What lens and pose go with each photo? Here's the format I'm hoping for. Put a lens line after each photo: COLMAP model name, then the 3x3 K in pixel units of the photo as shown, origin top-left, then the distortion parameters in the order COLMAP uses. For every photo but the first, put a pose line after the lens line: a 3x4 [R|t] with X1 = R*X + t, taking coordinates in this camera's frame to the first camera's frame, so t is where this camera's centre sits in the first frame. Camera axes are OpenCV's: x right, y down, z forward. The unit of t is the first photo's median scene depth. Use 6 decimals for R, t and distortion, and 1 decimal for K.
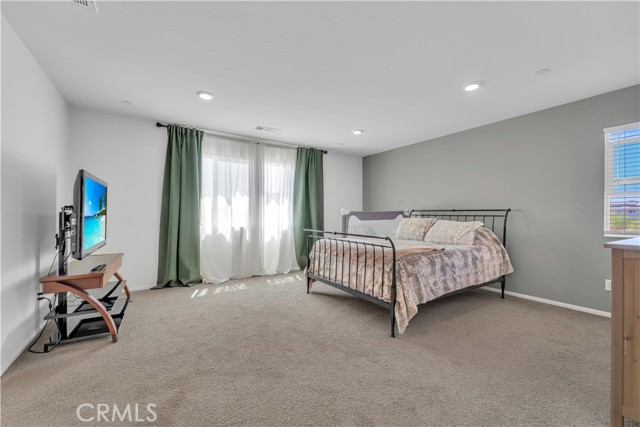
lens RADIAL K [[263.3, 0, 321.4], [0, 263.3, 214.6], [0, 0, 1]] dist [-0.000759, 0.000117]
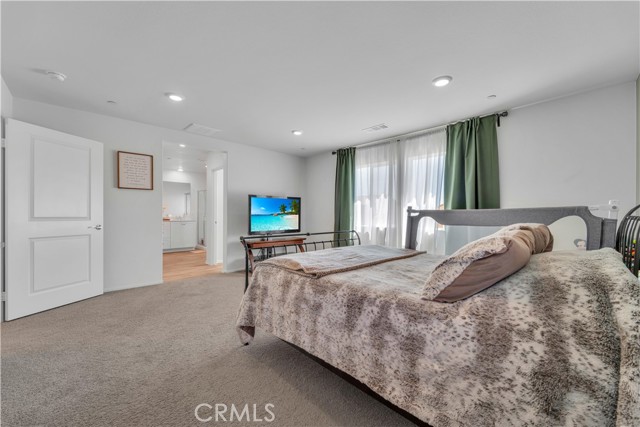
lens RADIAL K [[257.3, 0, 321.7], [0, 257.3, 212.8], [0, 0, 1]] dist [-0.000135, 0.000150]
pose [[0.171950, -0.009635, -0.985059, 0.667822], [-0.016777, 0.999778, -0.012708, 0.005568], [0.984963, 0.018711, 0.171750, 0.622011]]
